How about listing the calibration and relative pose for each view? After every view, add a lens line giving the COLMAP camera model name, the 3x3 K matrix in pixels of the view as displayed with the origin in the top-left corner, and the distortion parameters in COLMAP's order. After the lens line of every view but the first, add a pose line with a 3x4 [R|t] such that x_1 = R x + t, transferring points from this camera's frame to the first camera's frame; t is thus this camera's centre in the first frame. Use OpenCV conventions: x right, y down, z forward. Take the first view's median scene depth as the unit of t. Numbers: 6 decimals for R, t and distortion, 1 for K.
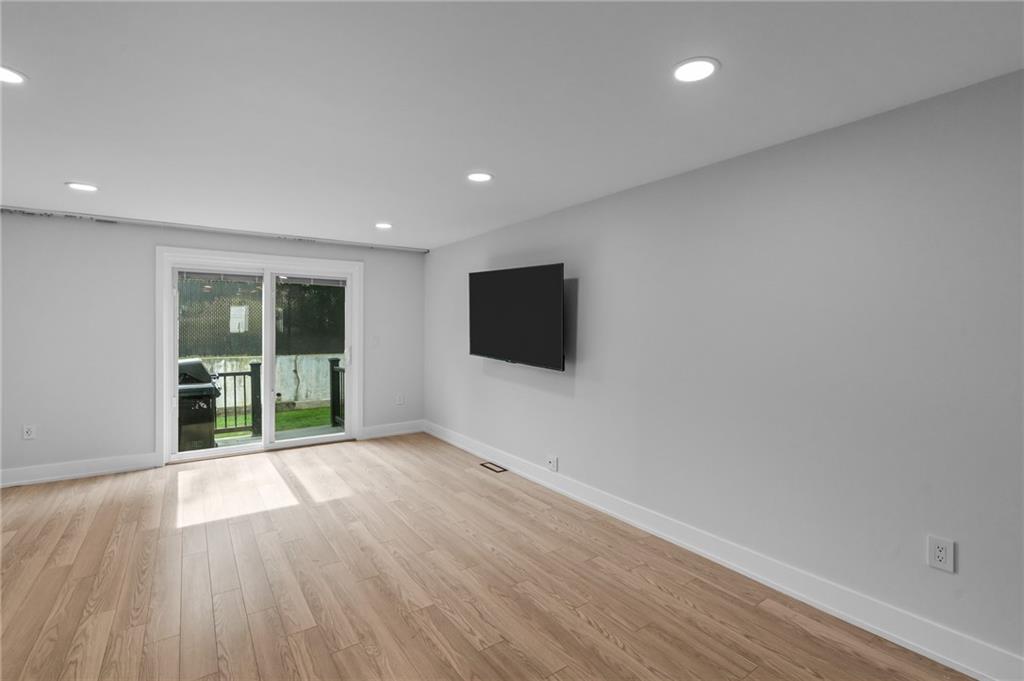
lens RADIAL K [[470.7, 0, 519.7], [0, 470.7, 329.2], [0, 0, 1]] dist [-0.004076, 0.000368]
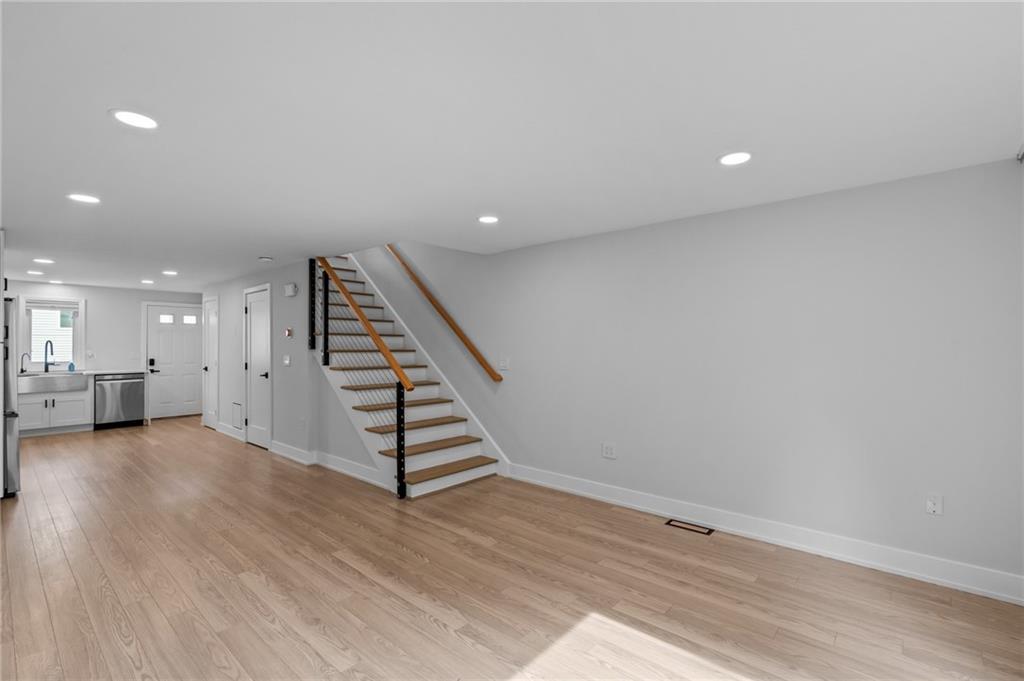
lens RADIAL K [[460.6, 0, 516.8], [0, 460.6, 342.6], [0, 0, 1]] dist [-0.000857, -0.000082]
pose [[-0.971093, -0.002623, -0.238687, -0.305415], [-0.002157, 0.999995, -0.002213, -0.006141], [0.238692, -0.001634, -0.971094, 1.183813]]
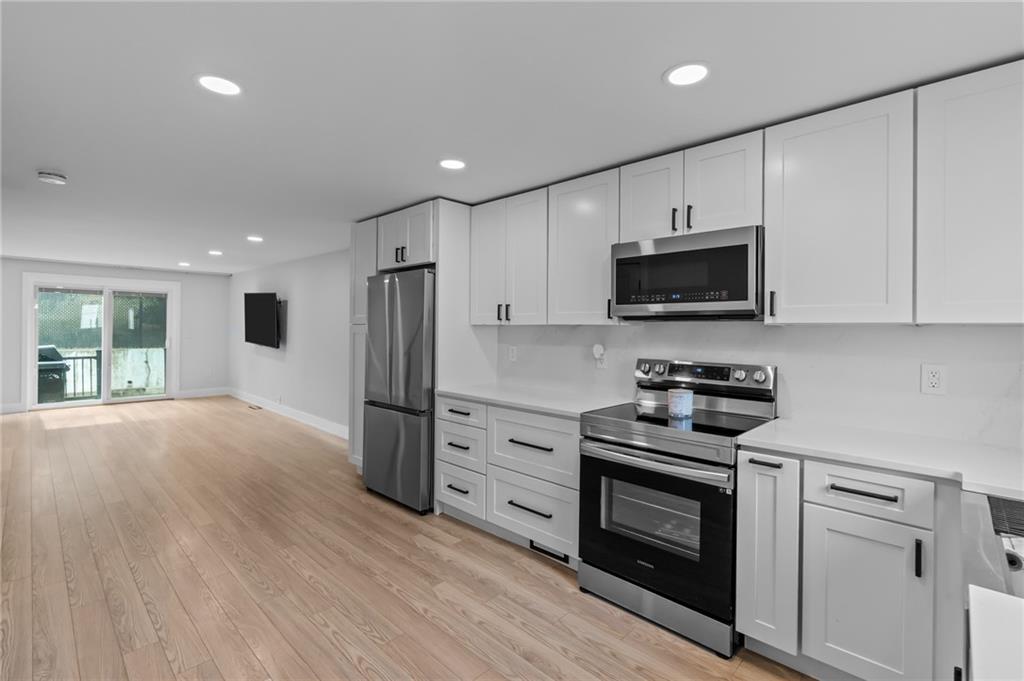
lens RADIAL K [[464.1, 0, 514.6], [0, 464.1, 331.0], [0, 0, 1]] dist [-0.003815, 0.000921]
pose [[0.981270, 0.008398, 0.192455, 0.542553], [-0.009202, 0.999952, 0.003284, 0.000990], [-0.192418, -0.004994, 0.981300, -0.832867]]
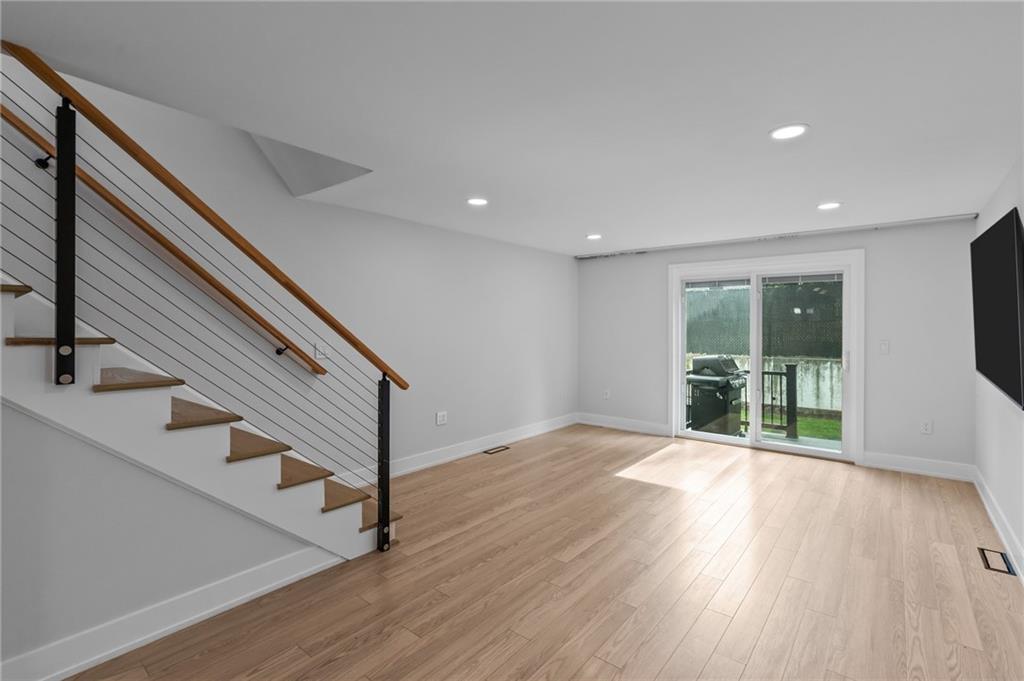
lens RADIAL K [[470.7, 0, 519.7], [0, 470.7, 329.2], [0, 0, 1]] dist [-0.004076, 0.000368]
pose [[0.275012, 0.002204, -0.961438, 0.353954], [-0.006290, 0.999980, 0.000493, 0.000908], [0.961420, 0.005912, 0.275021, 0.249603]]
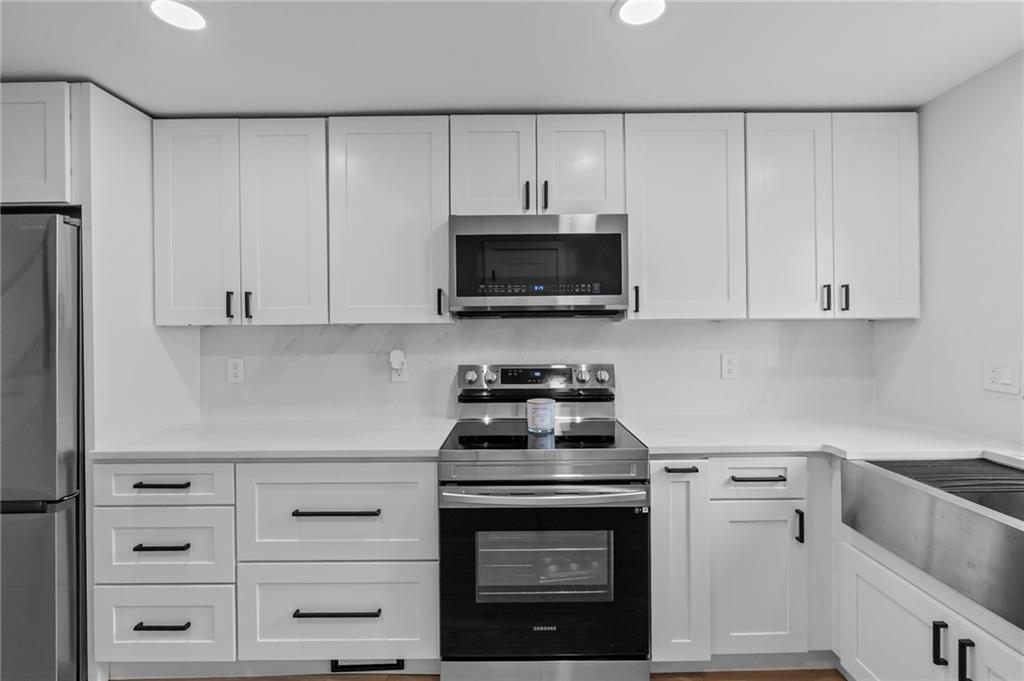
lens RADIAL K [[487.0, 0, 519.6], [0, 487.0, 329.1], [0, 0, 1]] dist [-0.005550, 0.001818]
pose [[0.574626, -0.006752, 0.818388, 0.439314], [0.009251, 0.999956, 0.001754, -0.000422], [-0.818364, 0.006563, 0.574663, -0.603672]]
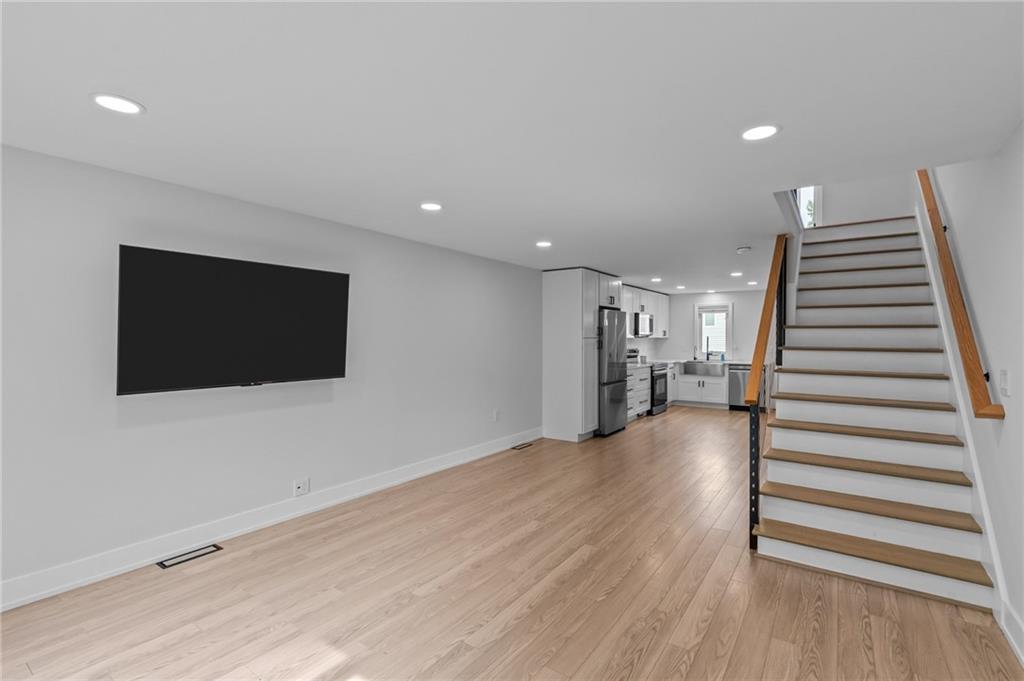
lens RADIAL K [[470.0, 0, 518.4], [0, 470.0, 340.2], [0, 0, 1]] dist [-0.005187, 0.001379]
pose [[-0.345145, -0.006059, 0.938530, -0.819322], [-0.001486, 0.999981, 0.005909, -0.007183], [-0.938548, 0.000645, -0.345148, 0.804070]]
